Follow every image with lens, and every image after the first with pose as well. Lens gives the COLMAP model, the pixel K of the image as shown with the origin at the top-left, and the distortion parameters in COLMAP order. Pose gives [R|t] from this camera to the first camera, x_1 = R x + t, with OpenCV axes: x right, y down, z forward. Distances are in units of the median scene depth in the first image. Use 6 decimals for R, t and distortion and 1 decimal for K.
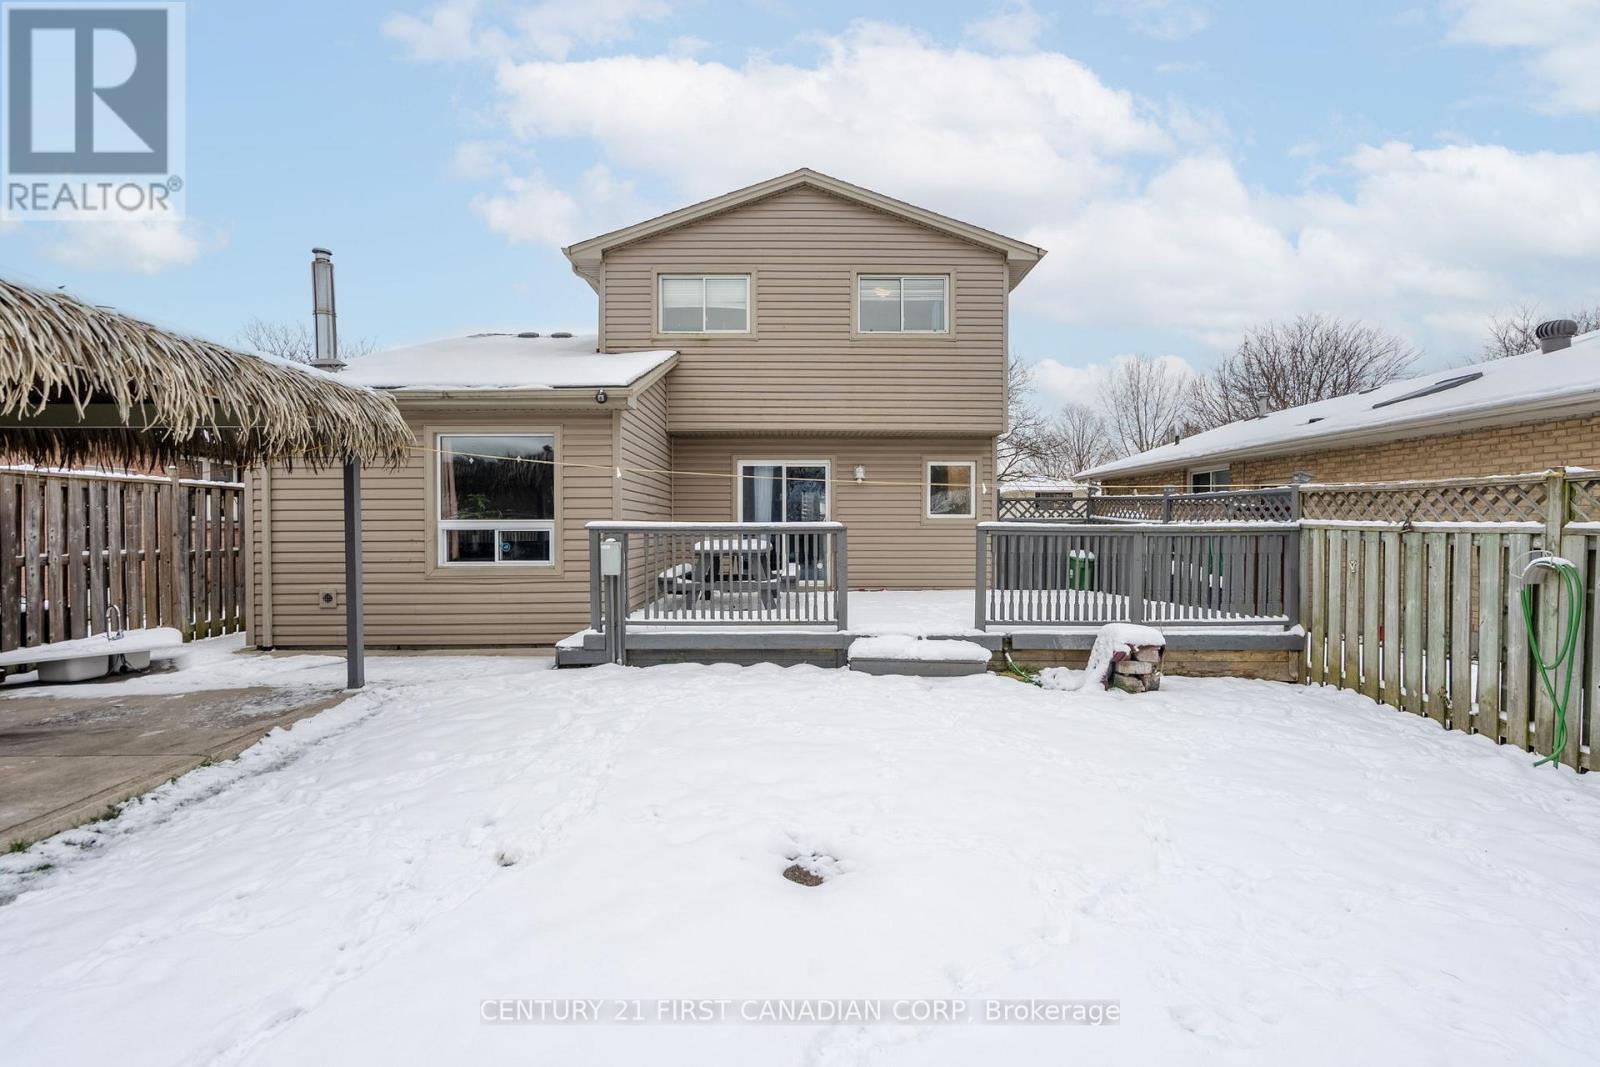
lens RADIAL K [[735.4, 0, 795.3], [0, 735.4, 540.3], [0, 0, 1]] dist [-0.000798, 0.000410]
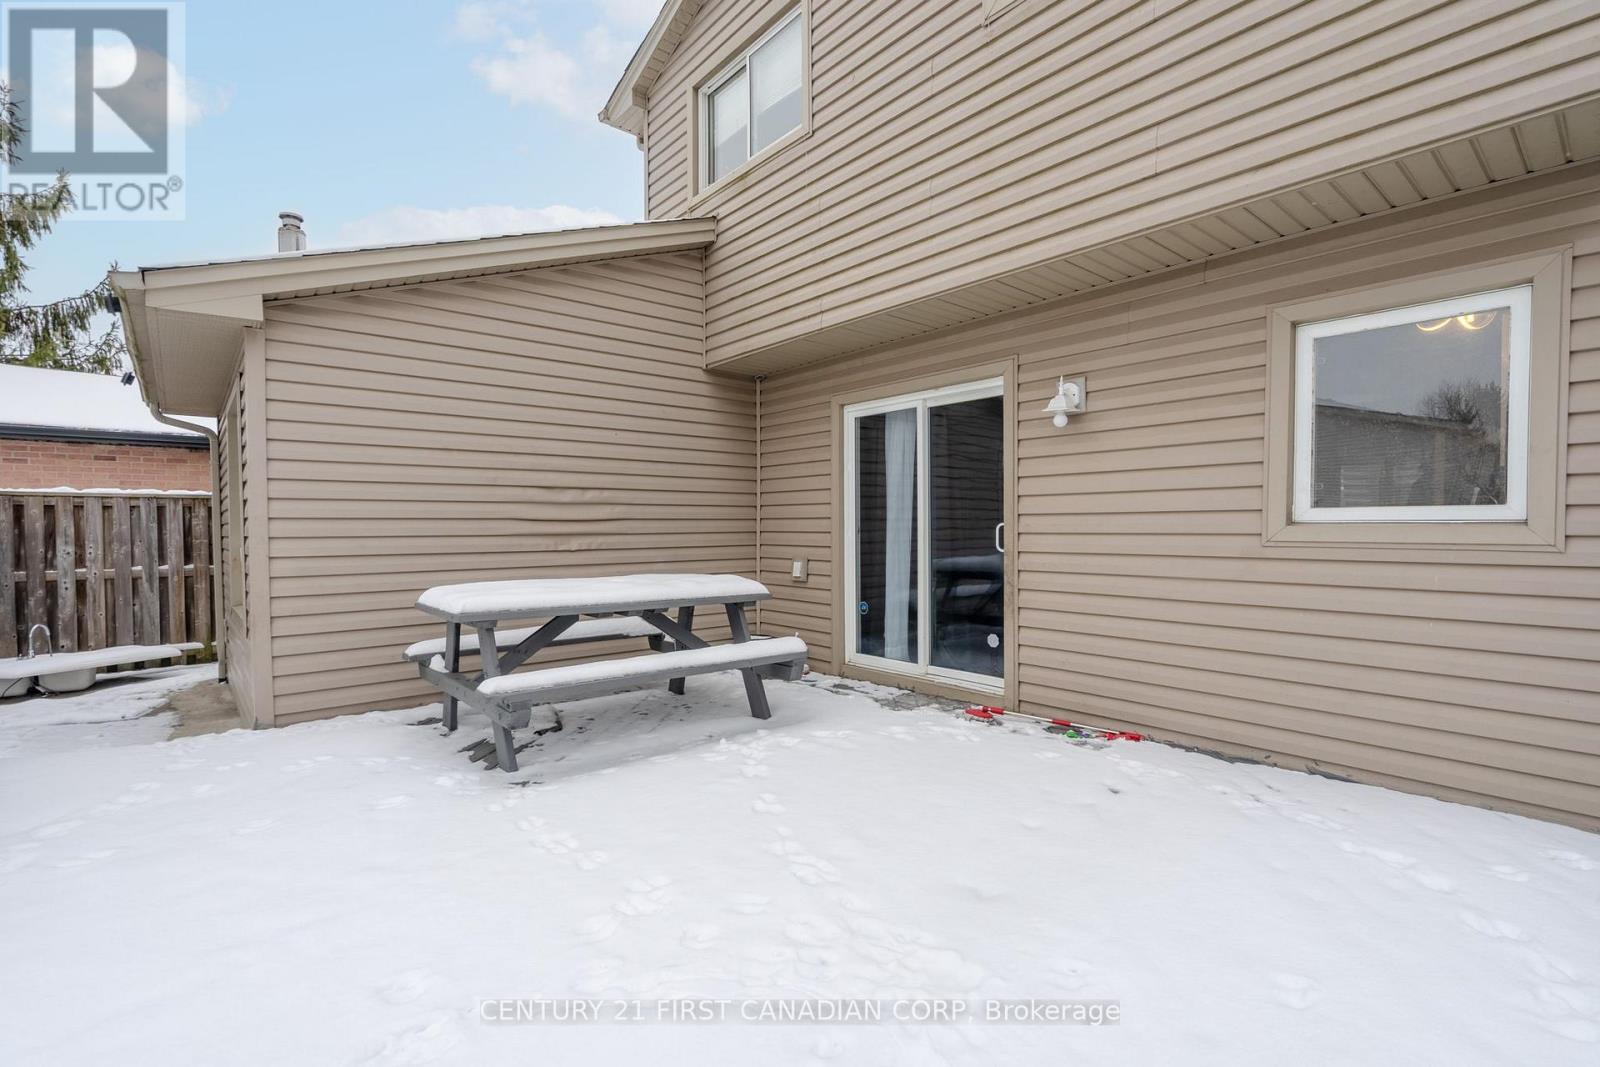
lens RADIAL K [[735.4, 0, 795.3], [0, 735.4, 540.3], [0, 0, 1]] dist [-0.000798, 0.000410]
pose [[0.639931, 0.016686, -0.768251, 0.306394], [-0.005275, 0.999836, 0.017323, -0.030539], [0.768414, -0.007033, 0.639914, 0.728971]]
